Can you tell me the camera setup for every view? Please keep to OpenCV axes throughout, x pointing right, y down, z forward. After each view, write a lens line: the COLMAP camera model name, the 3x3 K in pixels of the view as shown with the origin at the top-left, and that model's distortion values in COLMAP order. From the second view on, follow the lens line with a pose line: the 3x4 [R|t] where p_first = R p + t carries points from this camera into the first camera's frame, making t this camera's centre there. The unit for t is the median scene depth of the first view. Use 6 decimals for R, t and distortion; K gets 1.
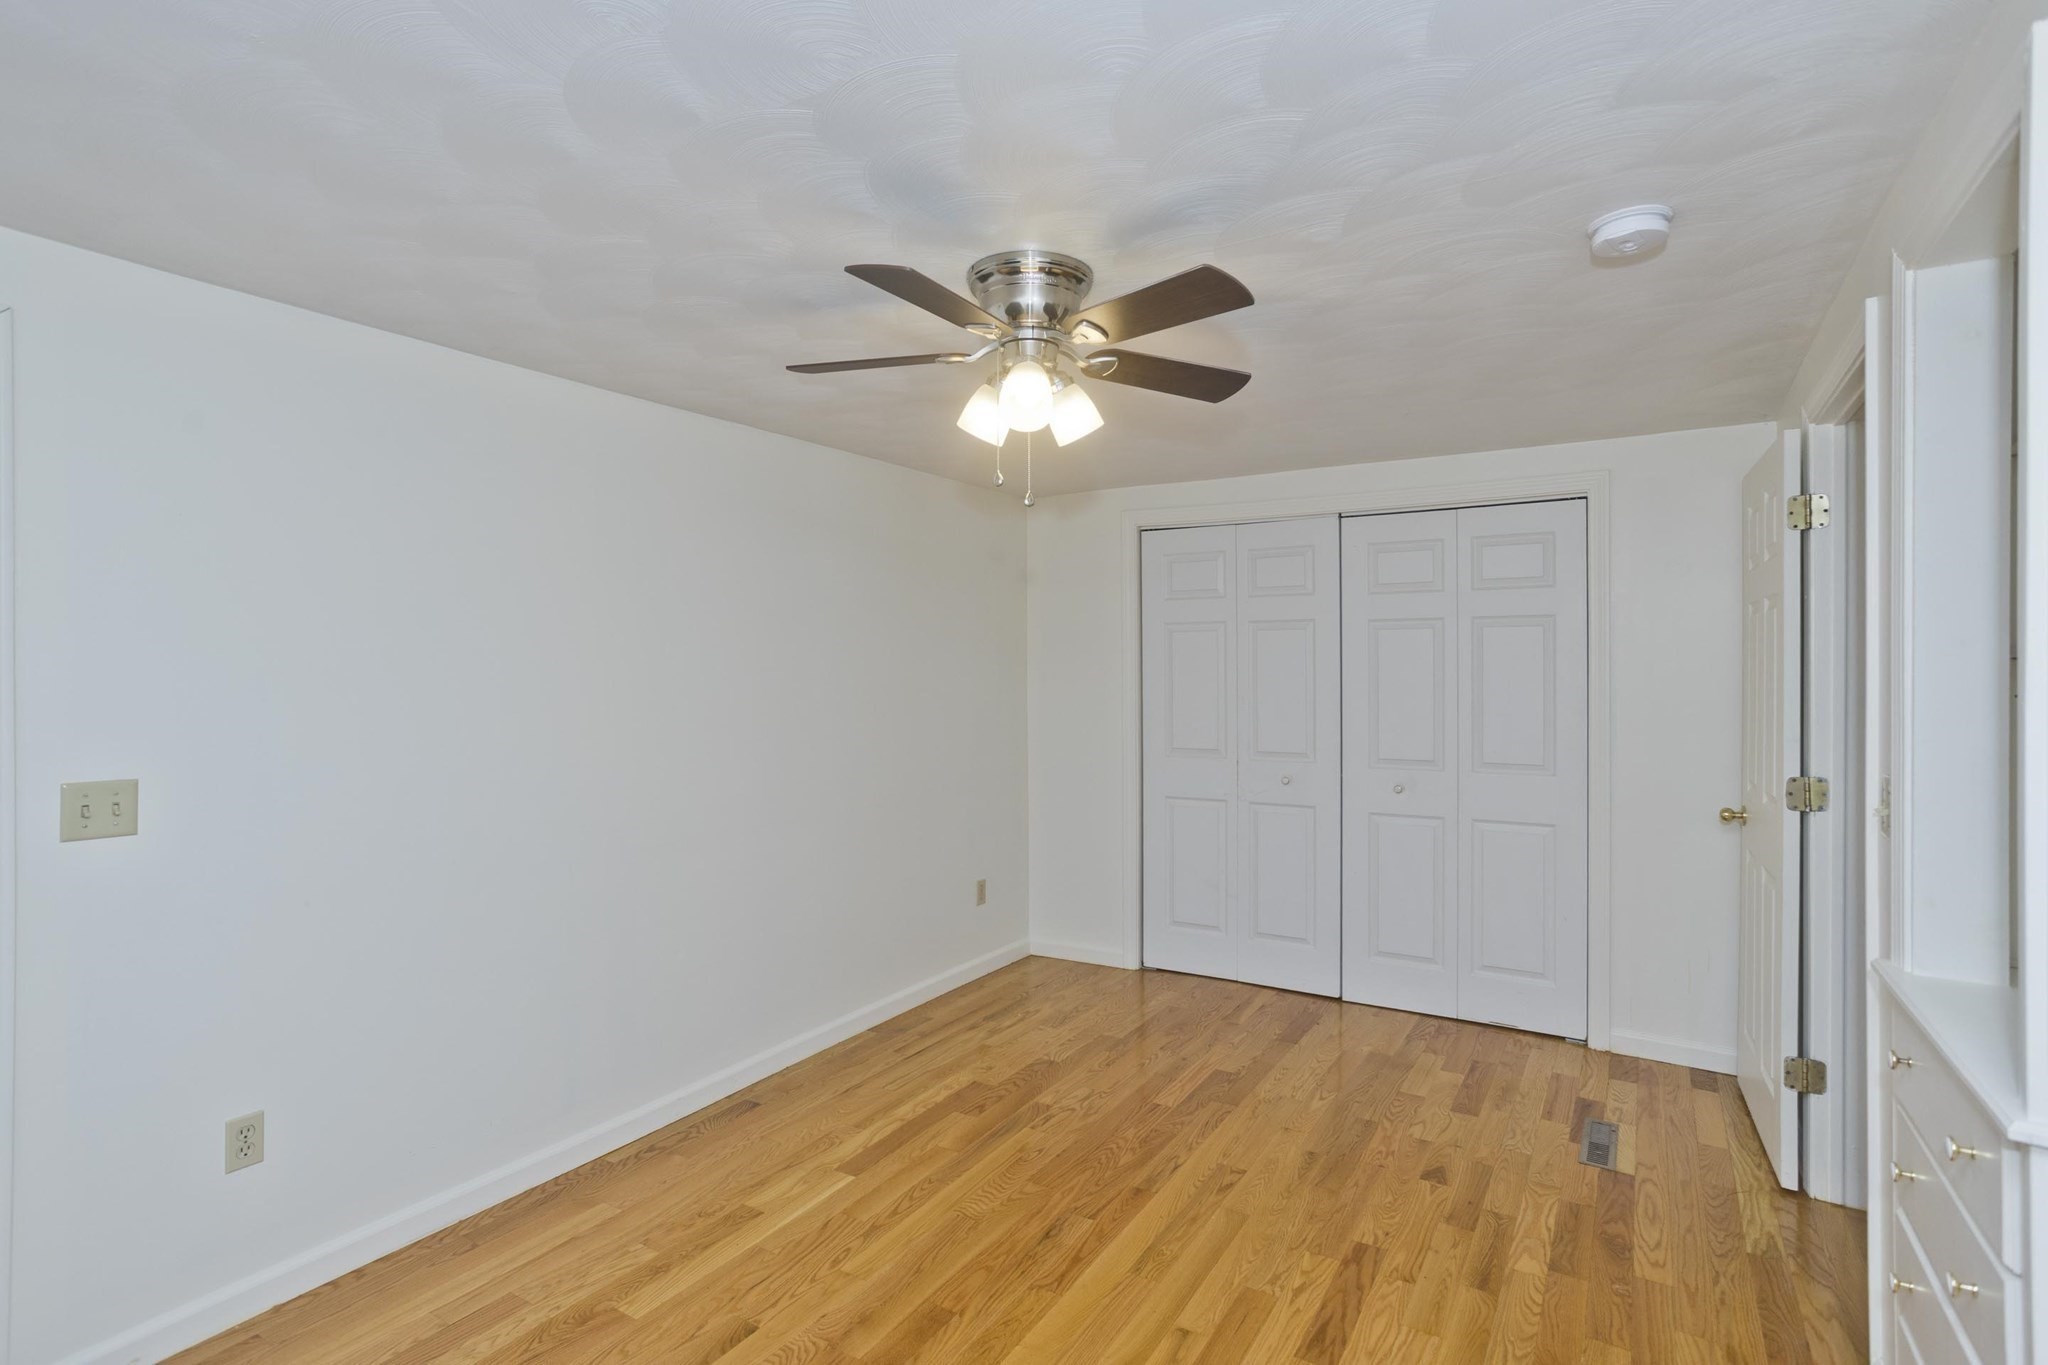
lens RADIAL K [[1007.8, 0, 1029.9], [0, 1007.8, 669.9], [0, 0, 1]] dist [-0.040273, 0.023045]
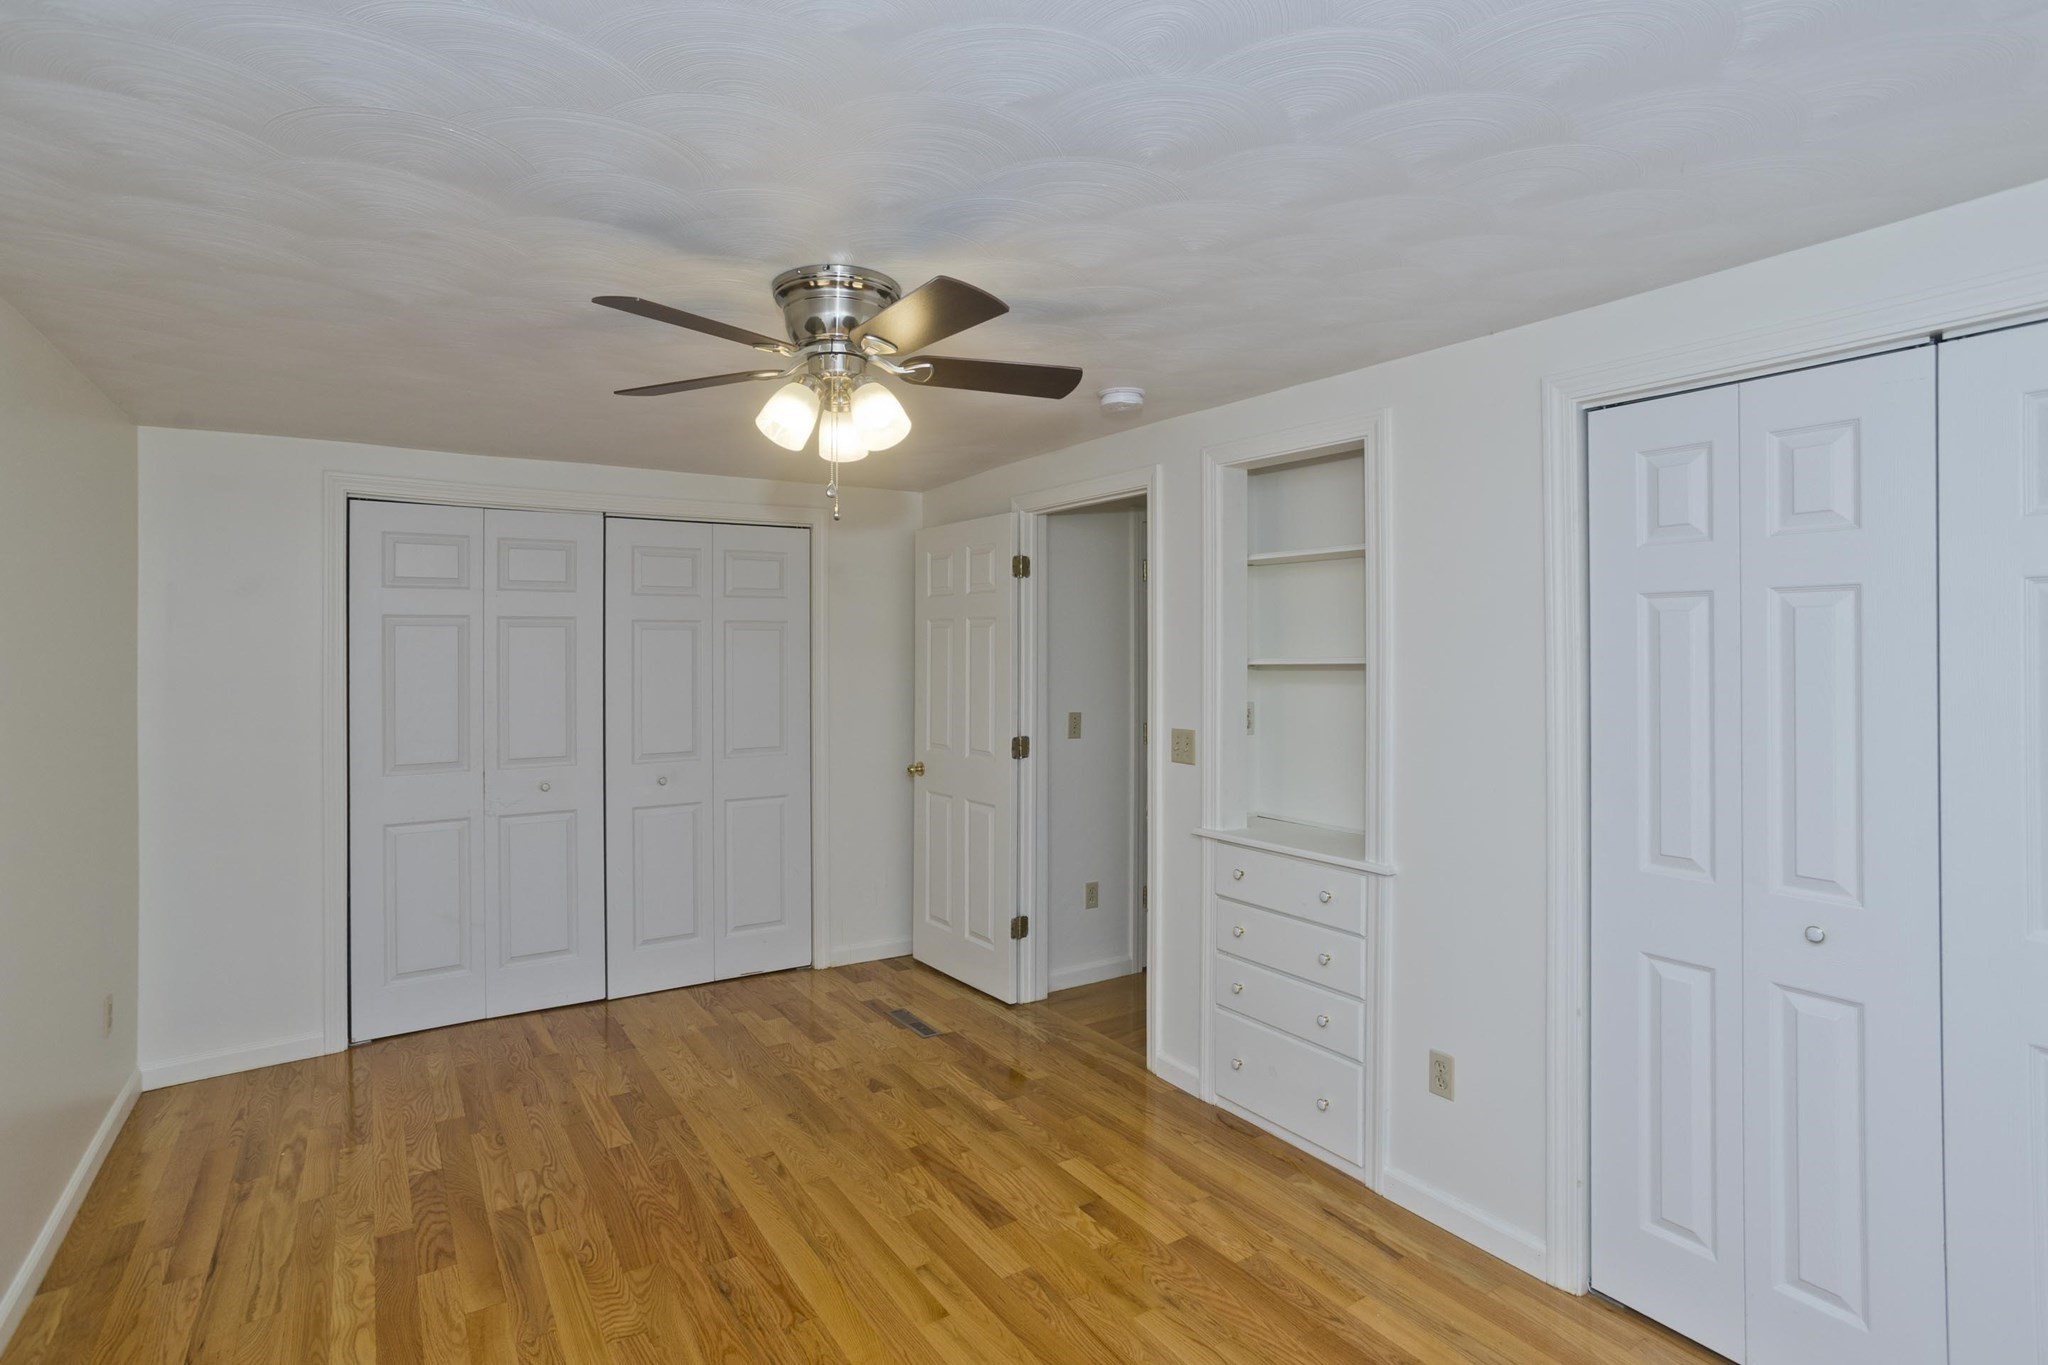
lens RADIAL K [[1007.8, 0, 987.0], [0, 1007.8, 628.2], [0, 0, 1]] dist [-0.040273, 0.023045]
pose [[0.429455, 0.021910, 0.902823, -0.550102], [0.001589, 0.999686, -0.025016, -0.019538], [-0.903087, 0.012178, 0.429285, 0.287372]]
